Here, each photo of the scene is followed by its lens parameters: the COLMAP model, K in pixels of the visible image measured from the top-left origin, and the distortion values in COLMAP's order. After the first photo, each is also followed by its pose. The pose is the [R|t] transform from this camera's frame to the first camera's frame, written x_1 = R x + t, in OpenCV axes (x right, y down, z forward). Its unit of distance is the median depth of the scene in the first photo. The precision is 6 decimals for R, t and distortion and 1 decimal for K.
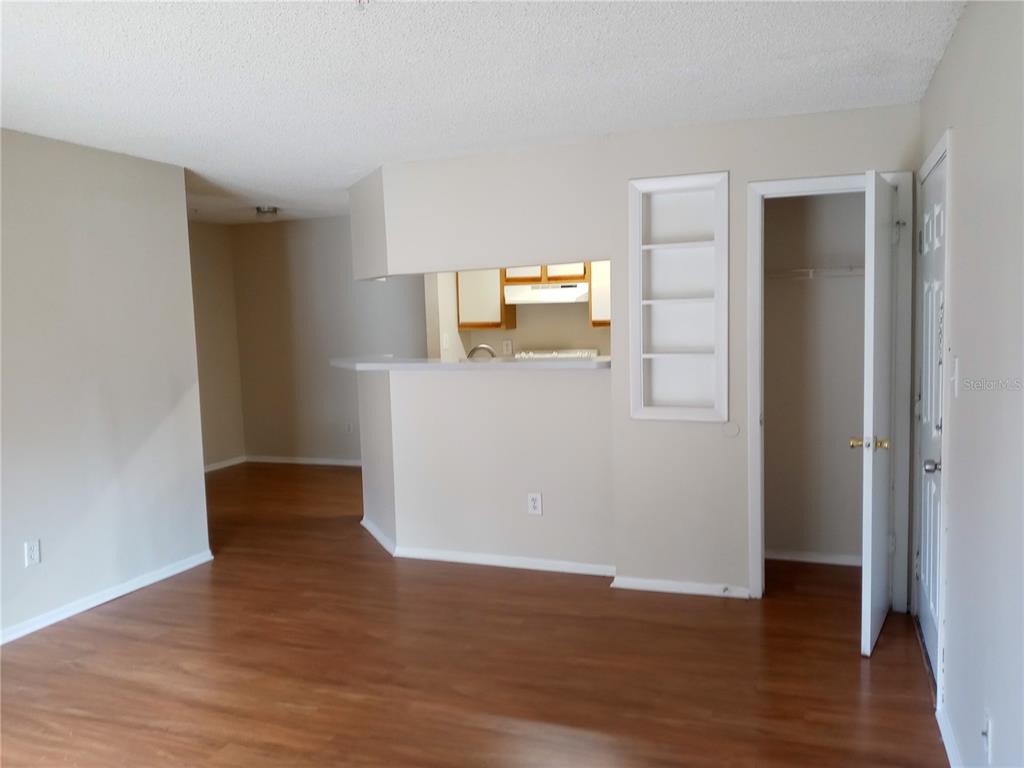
lens RADIAL K [[827.8, 0, 512.0], [0, 827.8, 384.0], [0, 0, 1]] dist [0.000966, 0.003406]
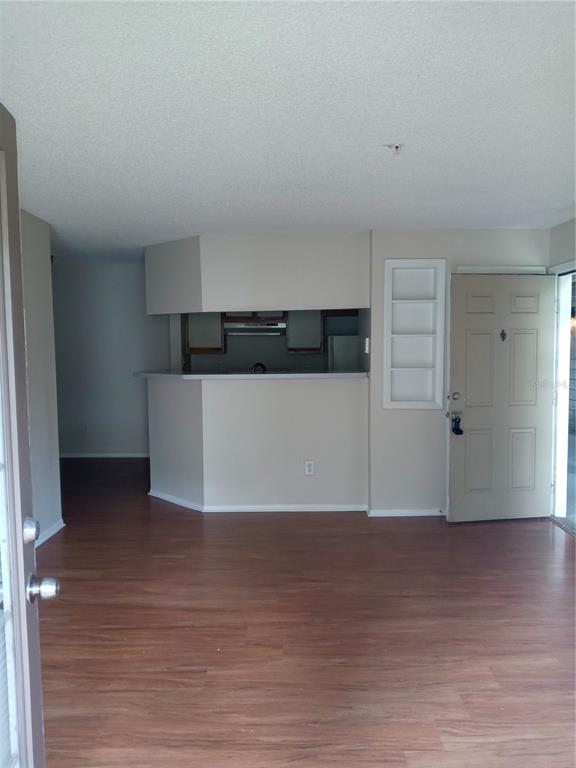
lens RADIAL K [[630.3, 0, 288.4], [0, 630.3, 394.3], [0, 0, 1]] dist [-0.006412, -0.003746]
pose [[0.926597, -0.008100, 0.375969, -0.476484], [0.011704, 0.999905, -0.007302, 0.020188], [-0.375874, 0.011167, 0.926603, -0.050033]]
